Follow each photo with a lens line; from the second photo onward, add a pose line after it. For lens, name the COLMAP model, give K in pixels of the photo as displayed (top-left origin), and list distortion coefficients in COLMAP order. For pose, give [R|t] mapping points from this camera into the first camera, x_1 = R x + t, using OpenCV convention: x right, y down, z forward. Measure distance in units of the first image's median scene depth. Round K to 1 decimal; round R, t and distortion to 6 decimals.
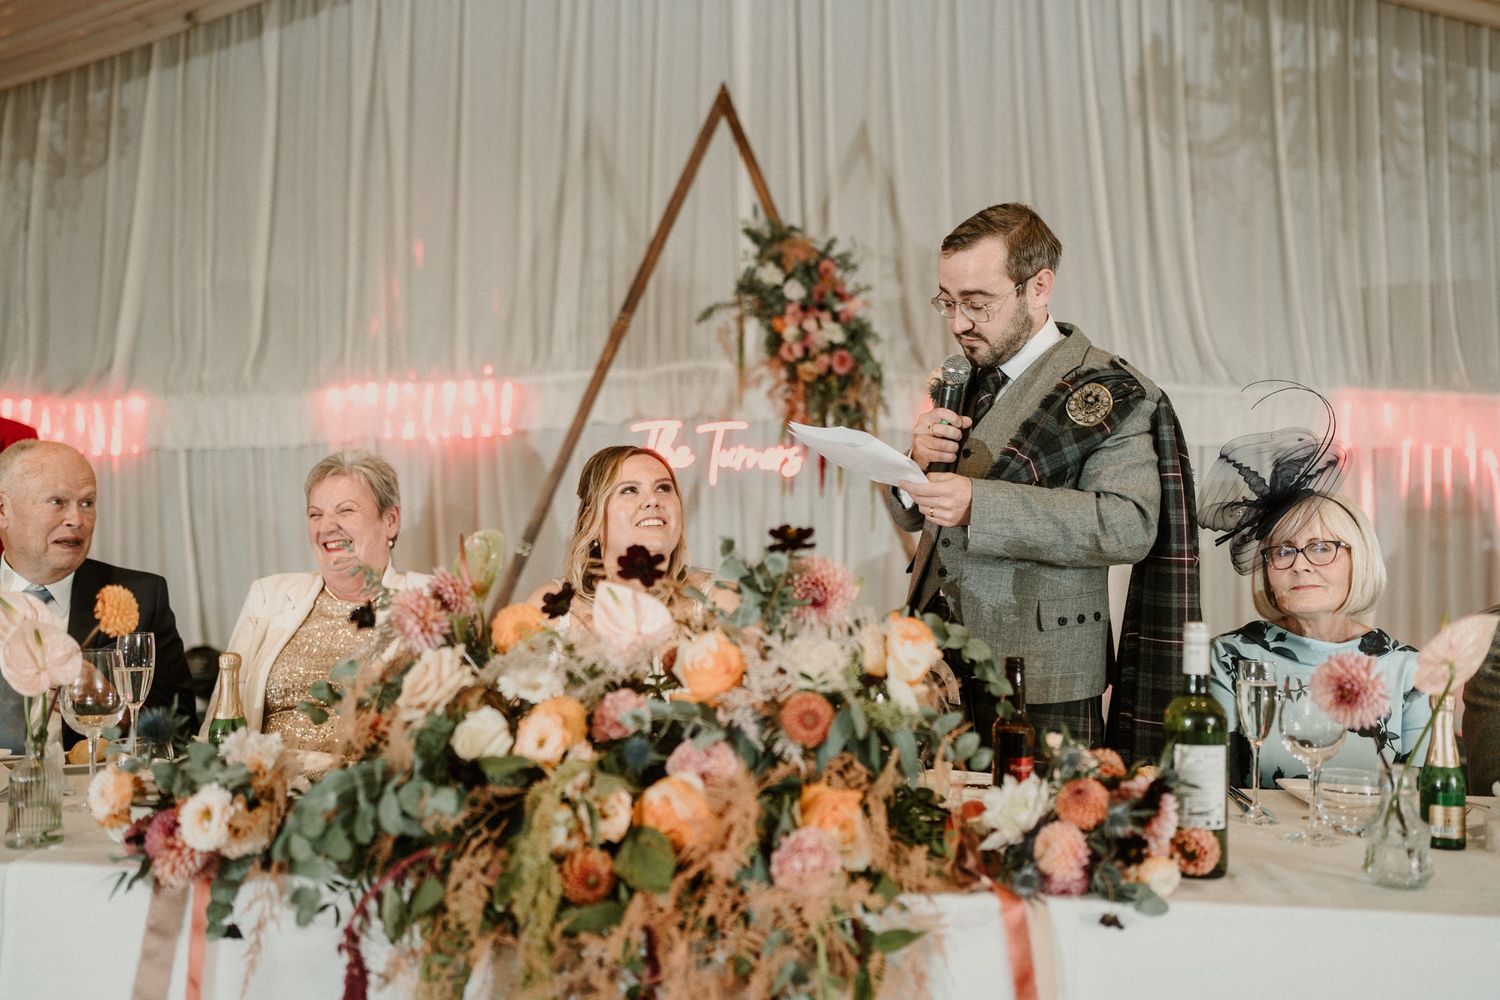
lens RADIAL K [[1236.3, 0, 750.0], [0, 1236.3, 500.0], [0, 0, 1]] dist [-0.000949, 0.001315]
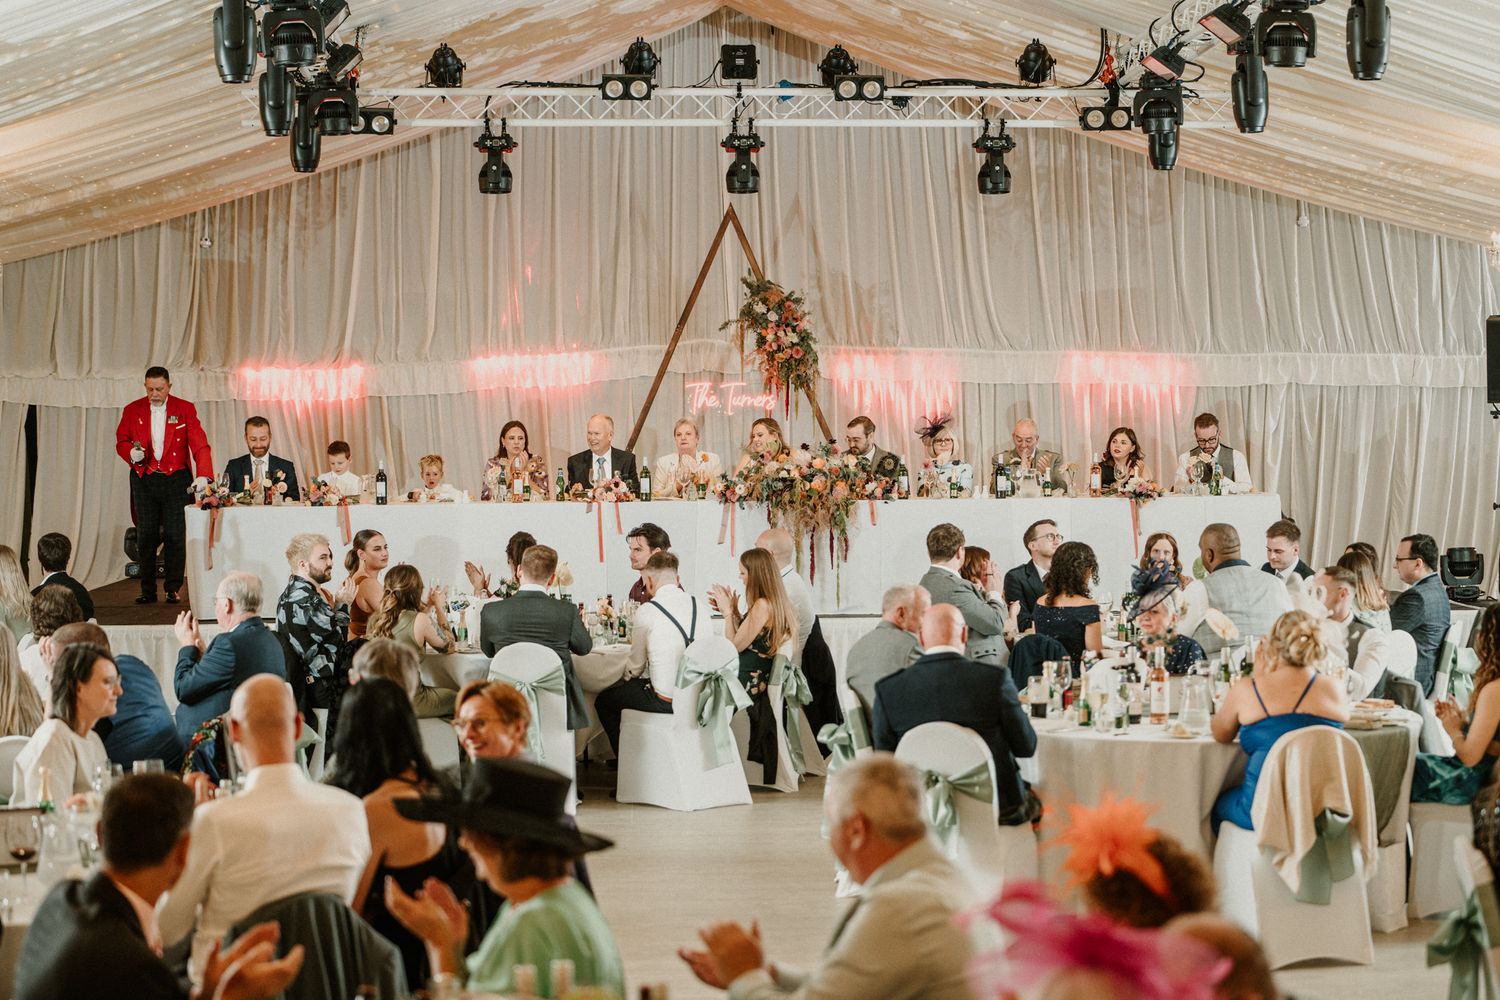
lens RADIAL K [[3269.7, 0, 750.0], [0, 3269.7, 500.0], [0, 0, 1]] dist [-0.197626, 0.267733]
pose [[0.989973, -0.025479, 0.138940, -0.705061], [0.018994, 0.998676, 0.047798, -0.123151], [-0.139974, -0.044679, 0.989147, -4.007394]]
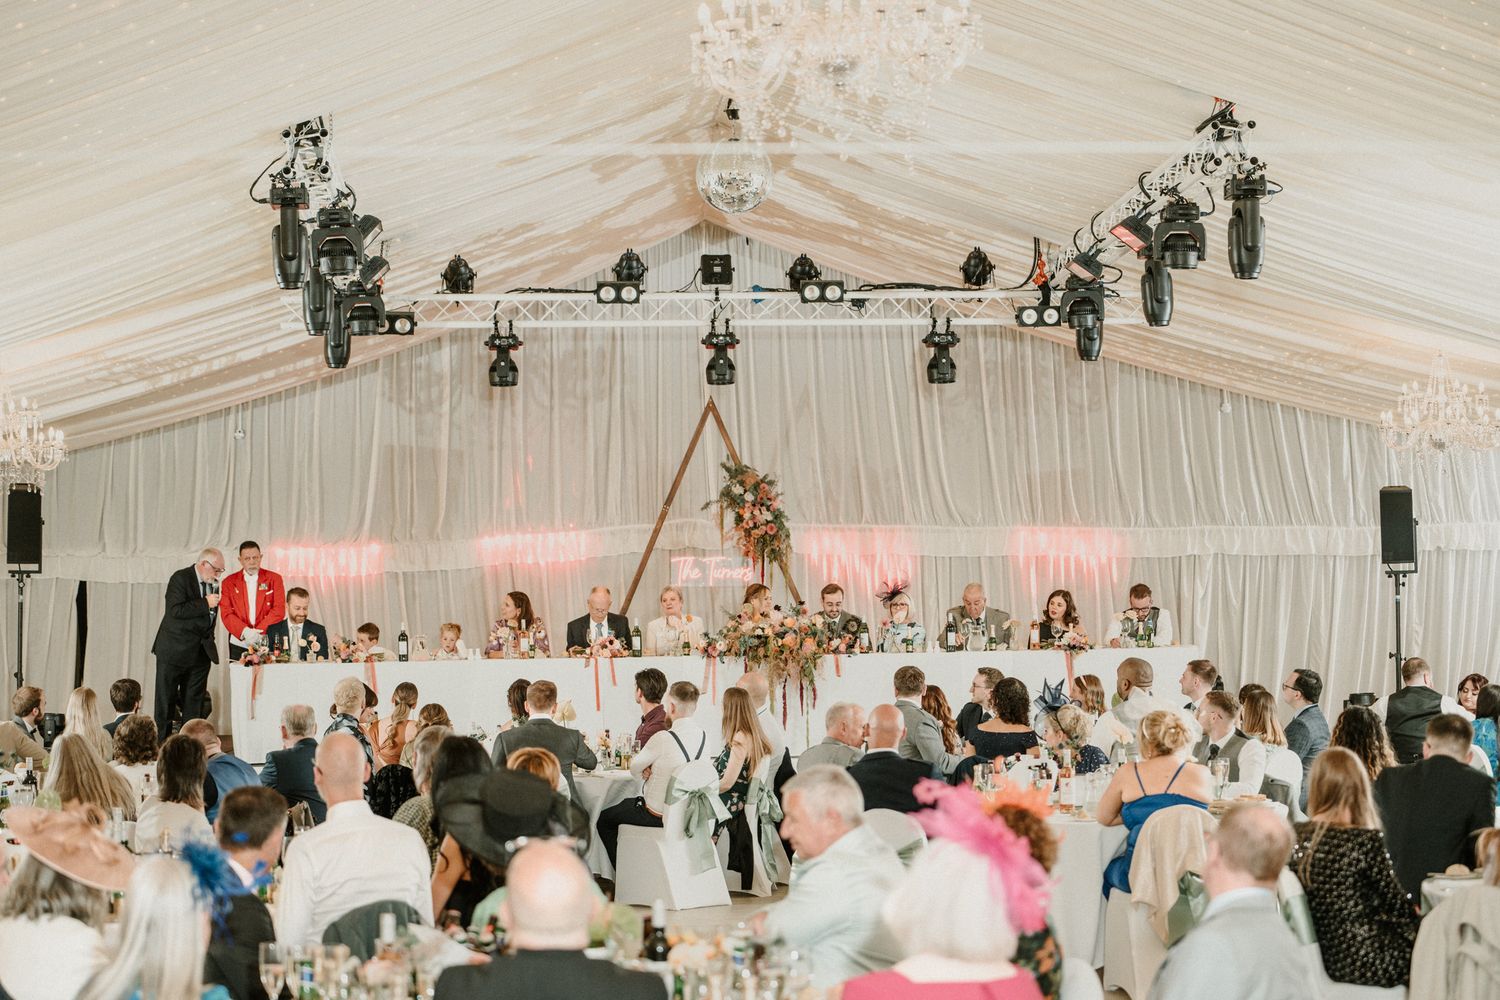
lens RADIAL K [[3269.7, 0, 750.0], [0, 3269.7, 500.0], [0, 0, 1]] dist [-0.197626, 0.267733]
pose [[0.989123, -0.024308, 0.145071, -0.777915], [0.026861, 0.999516, -0.015665, -0.071069], [-0.144620, 0.019391, 0.989297, -4.581622]]
